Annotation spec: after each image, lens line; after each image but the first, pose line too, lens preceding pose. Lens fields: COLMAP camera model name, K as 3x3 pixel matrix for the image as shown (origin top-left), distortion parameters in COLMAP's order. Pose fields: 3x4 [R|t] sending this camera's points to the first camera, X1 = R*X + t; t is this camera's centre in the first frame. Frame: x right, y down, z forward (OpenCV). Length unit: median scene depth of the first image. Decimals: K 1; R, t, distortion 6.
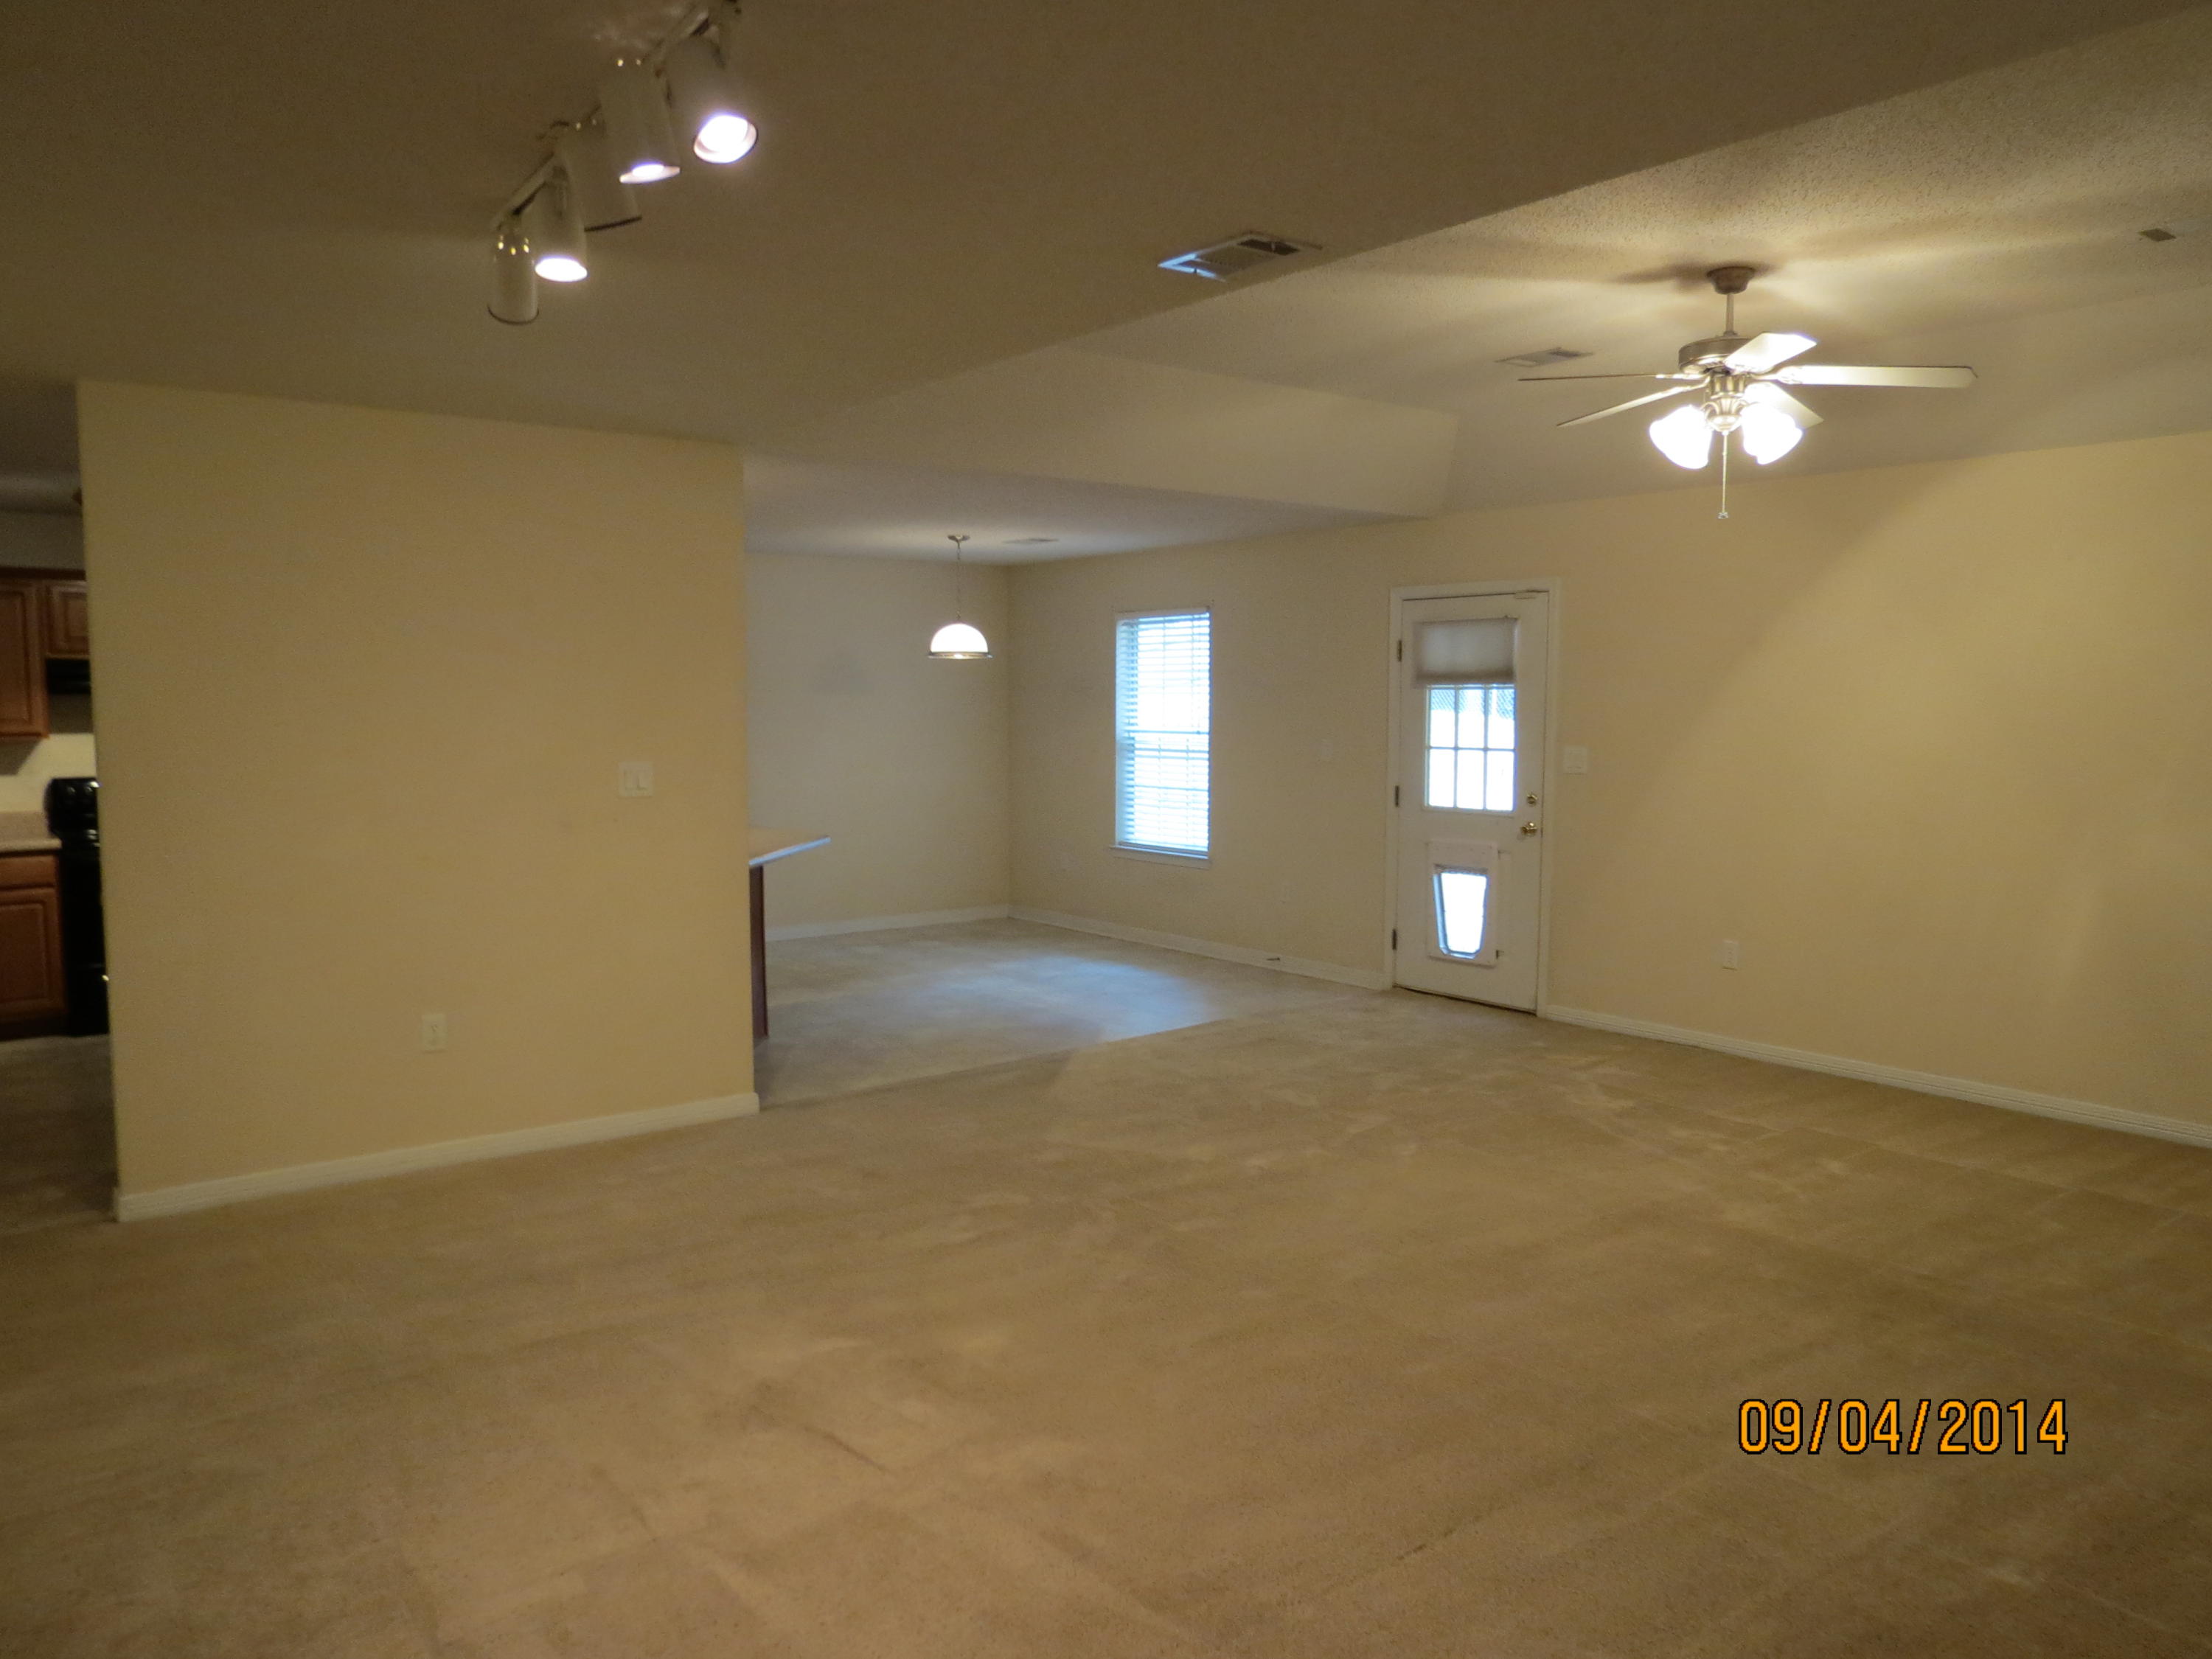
lens RADIAL K [[1557.8, 0, 1108.4], [0, 1557.8, 830.4], [0, 0, 1]] dist [-0.034176, 0.020514]
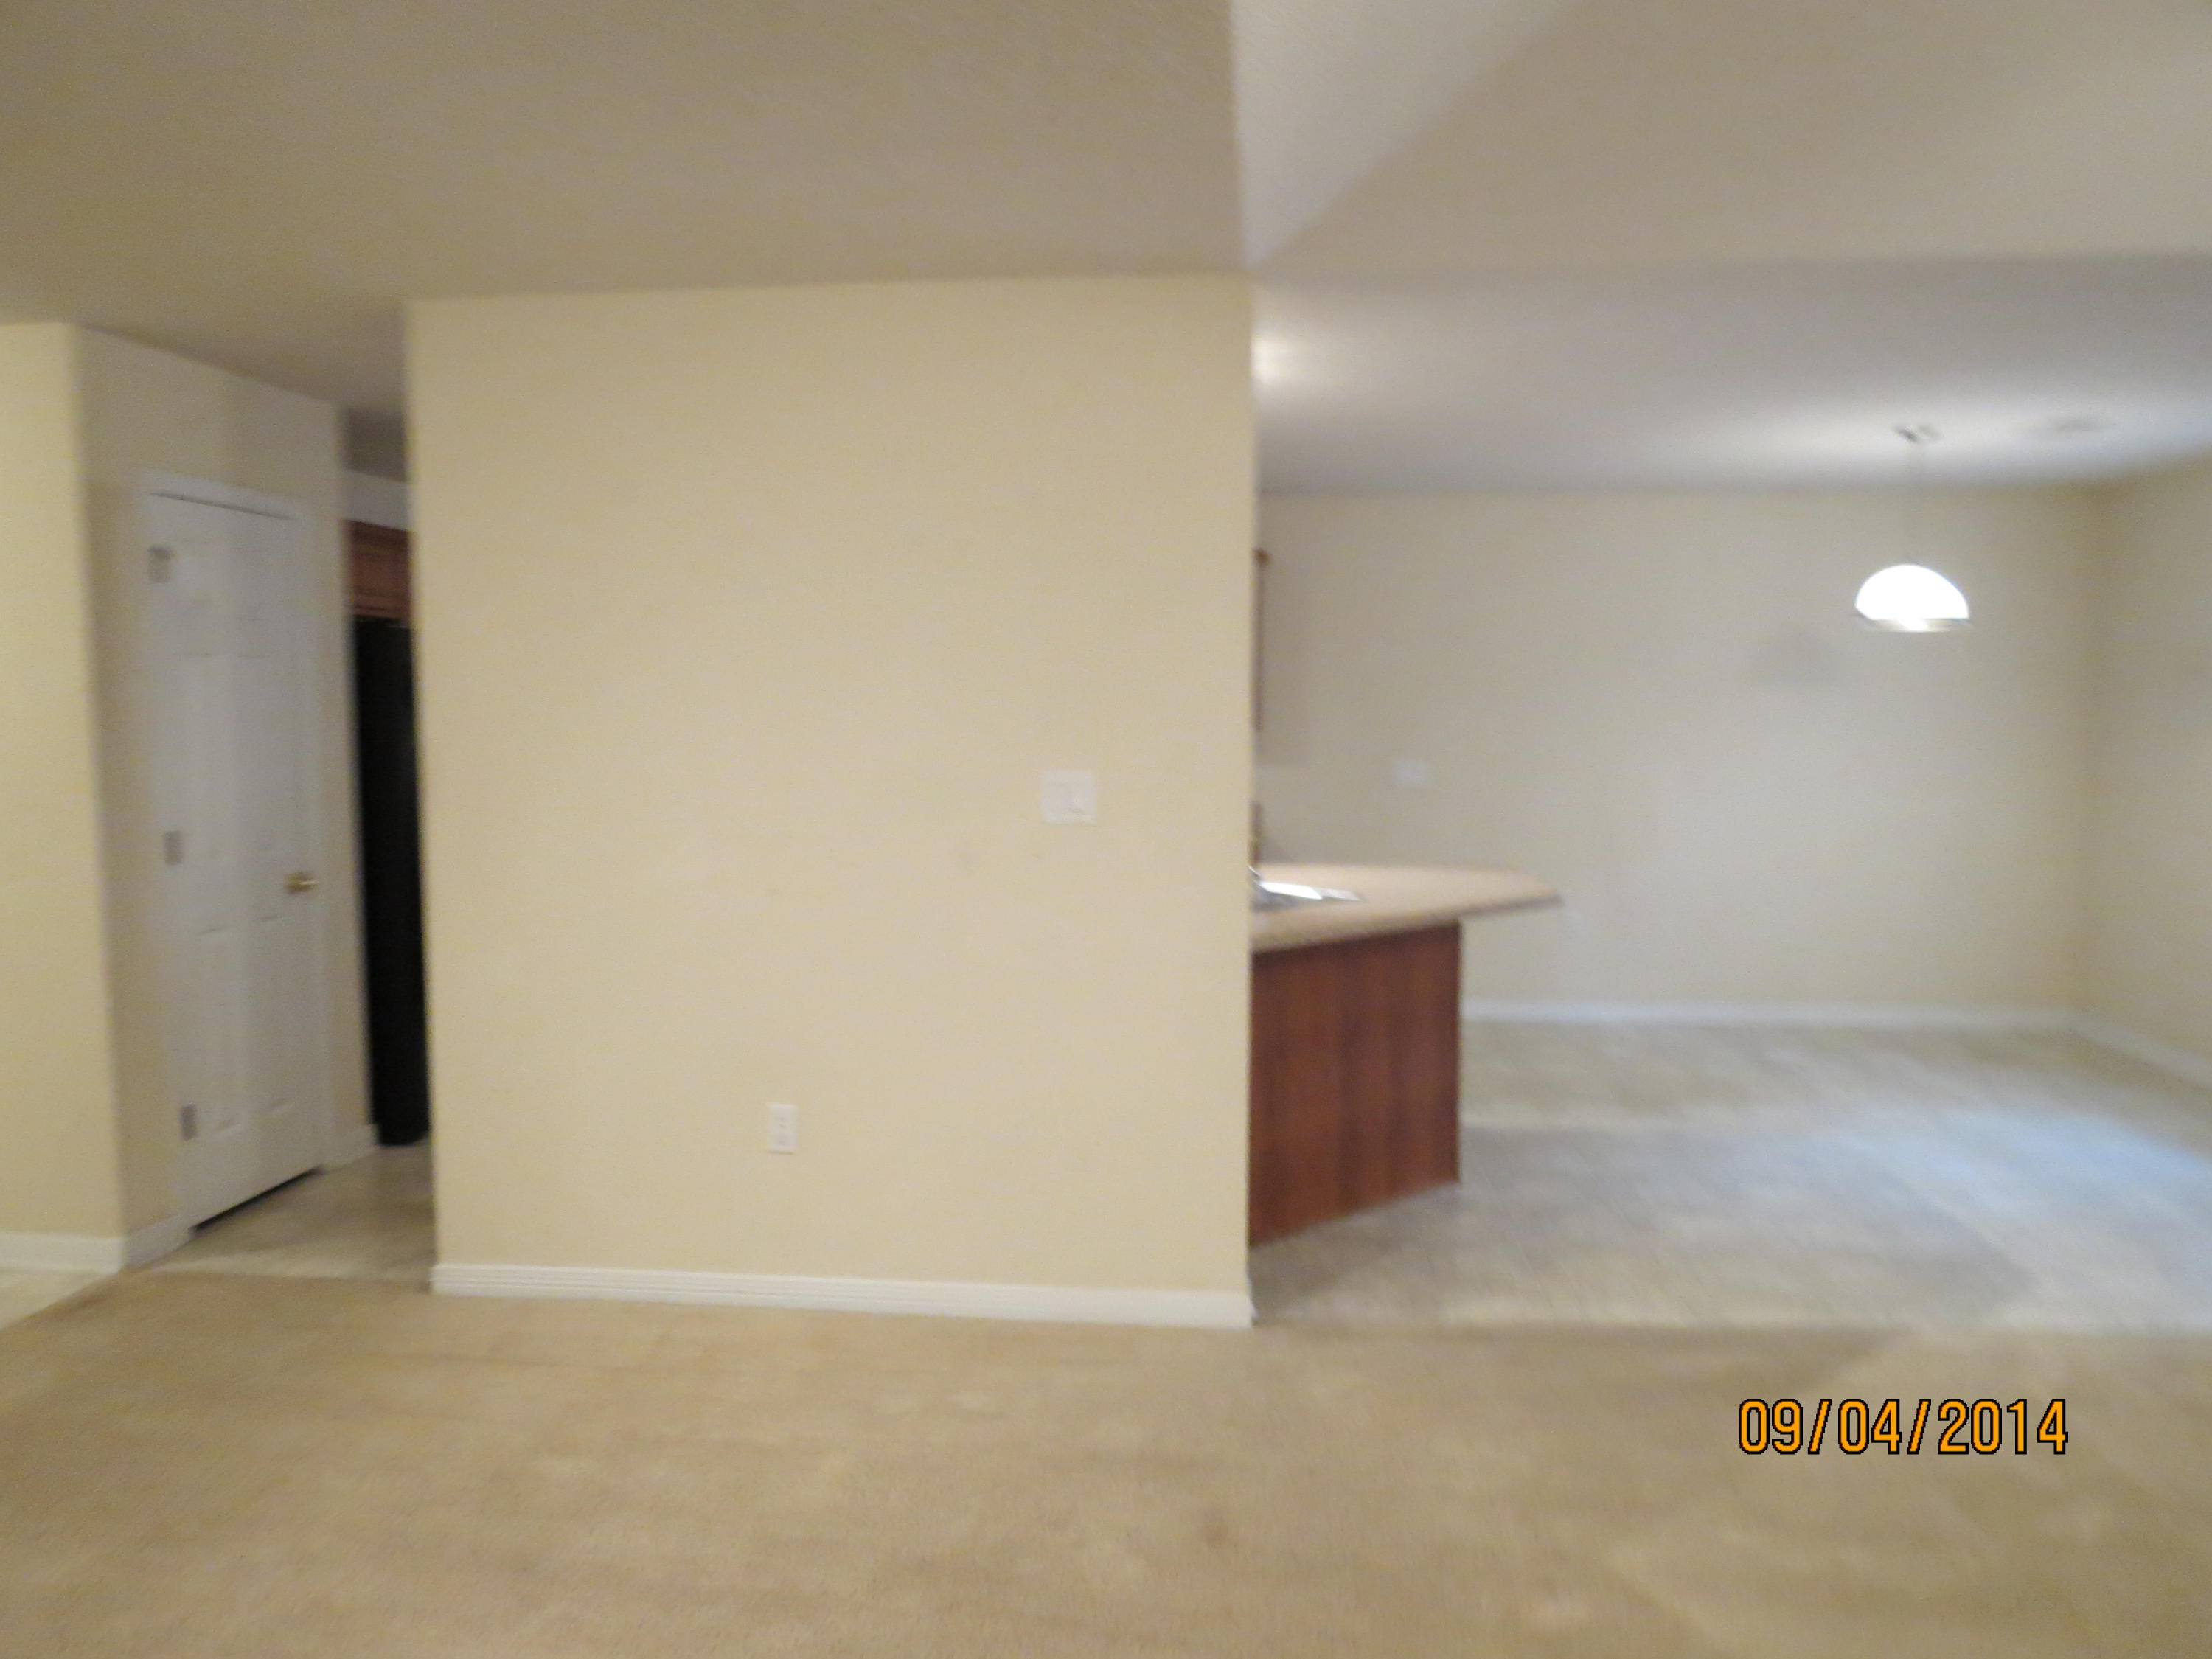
lens RADIAL K [[1557.8, 0, 1102.4], [0, 1557.8, 825.9], [0, 0, 1]] dist [-0.034176, 0.020514]
pose [[0.722051, 0.050793, -0.689973, 0.169430], [-0.056929, 0.998281, 0.013913, -0.030700], [0.689493, 0.029234, 0.723702, 0.523843]]
